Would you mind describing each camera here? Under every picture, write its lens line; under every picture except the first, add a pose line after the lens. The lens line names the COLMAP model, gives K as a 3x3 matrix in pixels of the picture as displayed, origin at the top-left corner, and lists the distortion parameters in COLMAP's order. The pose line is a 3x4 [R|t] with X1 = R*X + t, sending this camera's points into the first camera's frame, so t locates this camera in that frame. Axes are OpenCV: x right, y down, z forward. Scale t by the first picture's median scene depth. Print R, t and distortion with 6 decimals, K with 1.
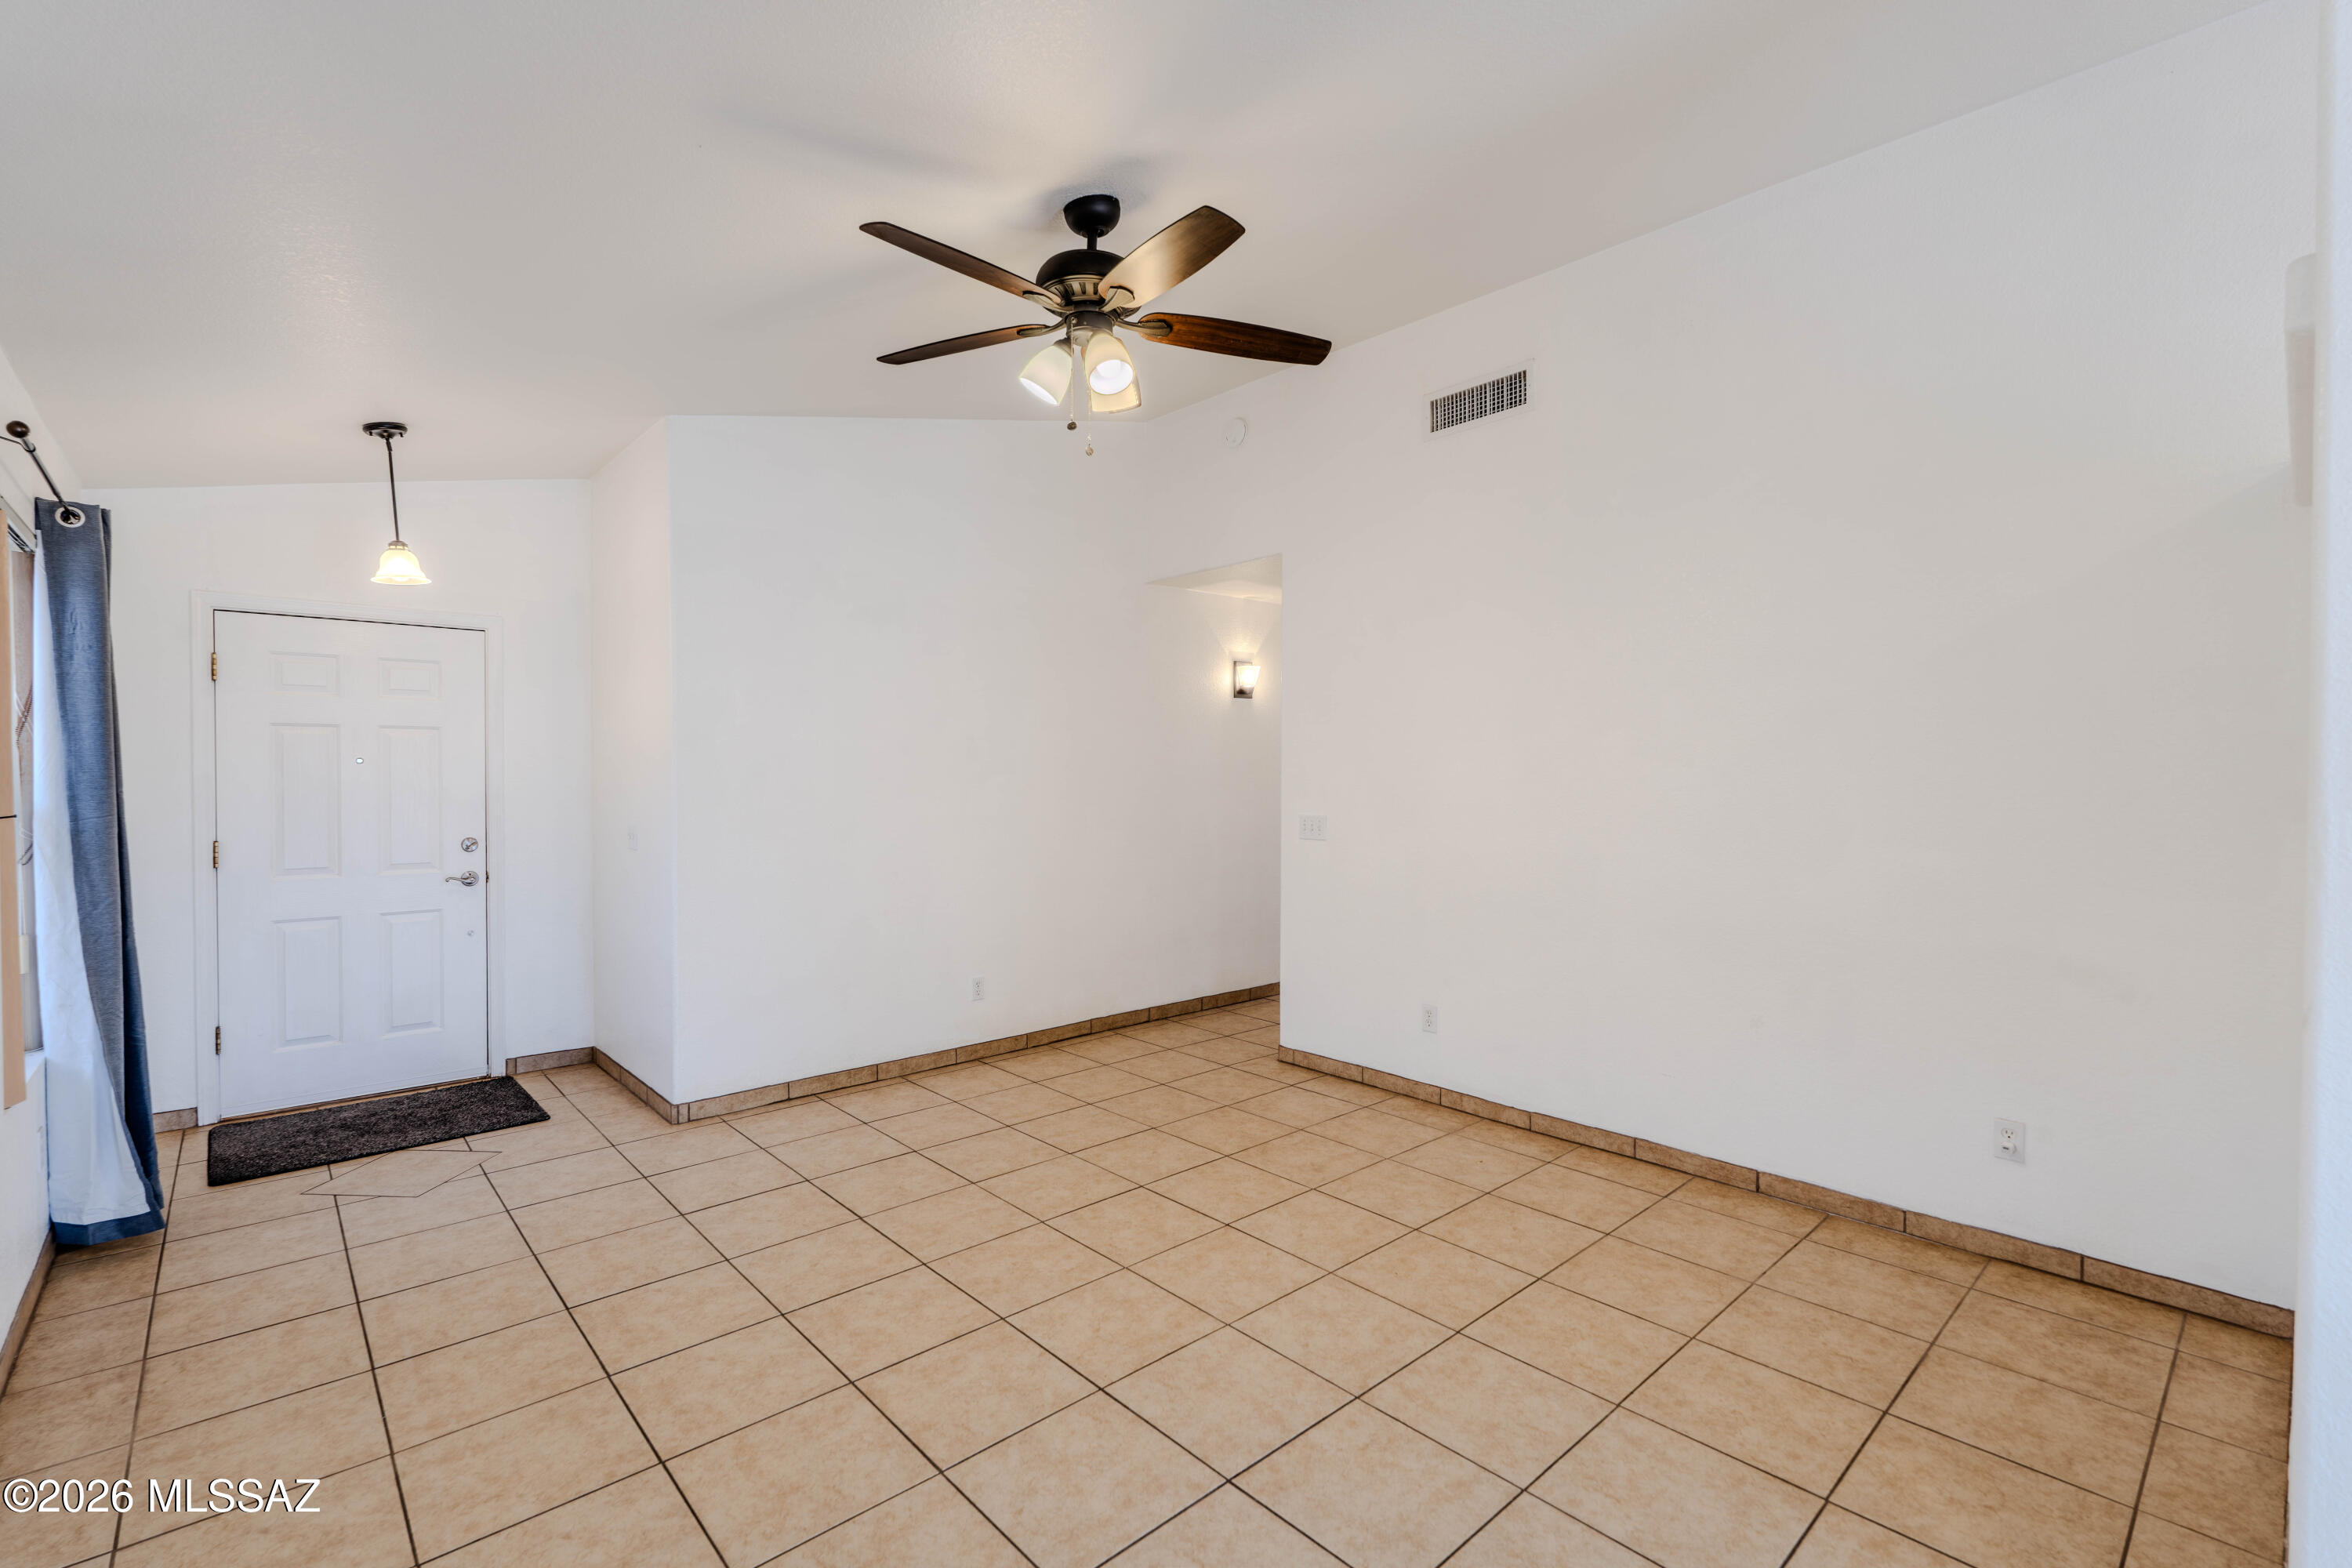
lens RADIAL K [[1038.4, 0, 1172.0], [0, 1038.4, 783.0], [0, 0, 1]] dist [0.000338, 0.000502]
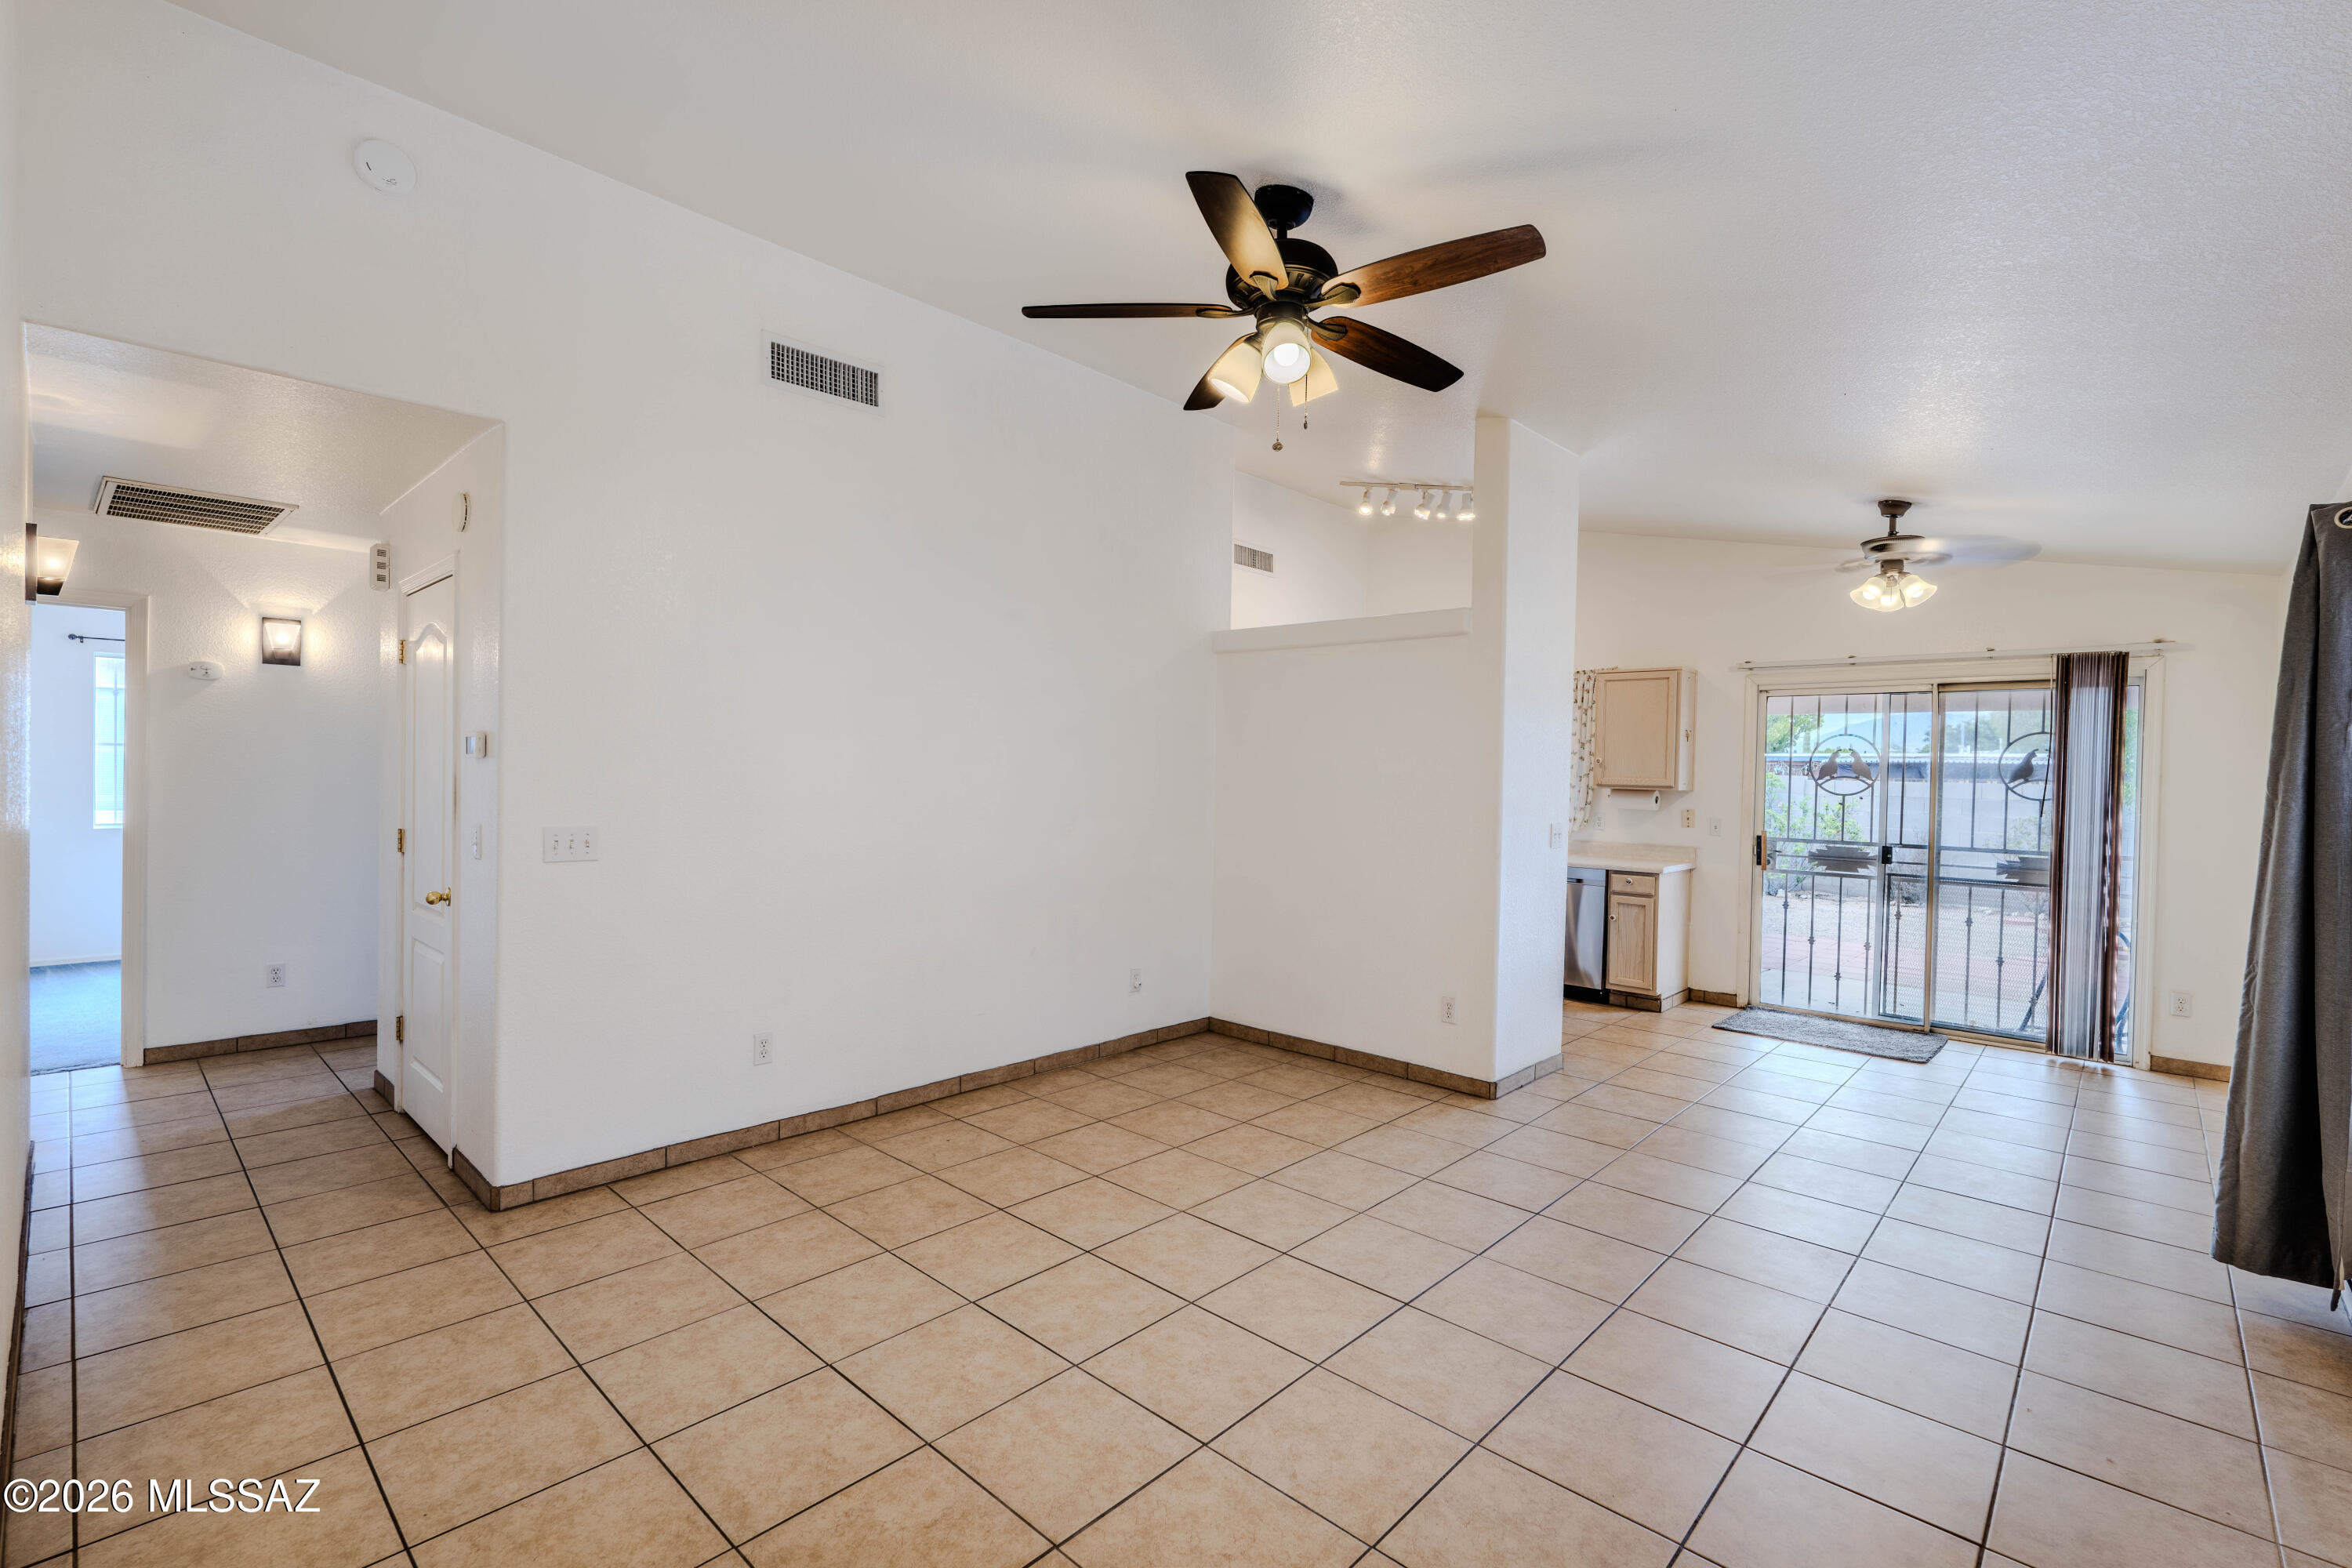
lens RADIAL K [[1038.4, 0, 1171.7], [0, 1038.4, 788.9], [0, 0, 1]] dist [0.000338, 0.000502]
pose [[-0.076951, -0.019225, 0.996849, -0.837111], [-0.008163, 0.999793, 0.018652, -0.015049], [-0.997001, -0.006702, -0.077092, 0.939443]]
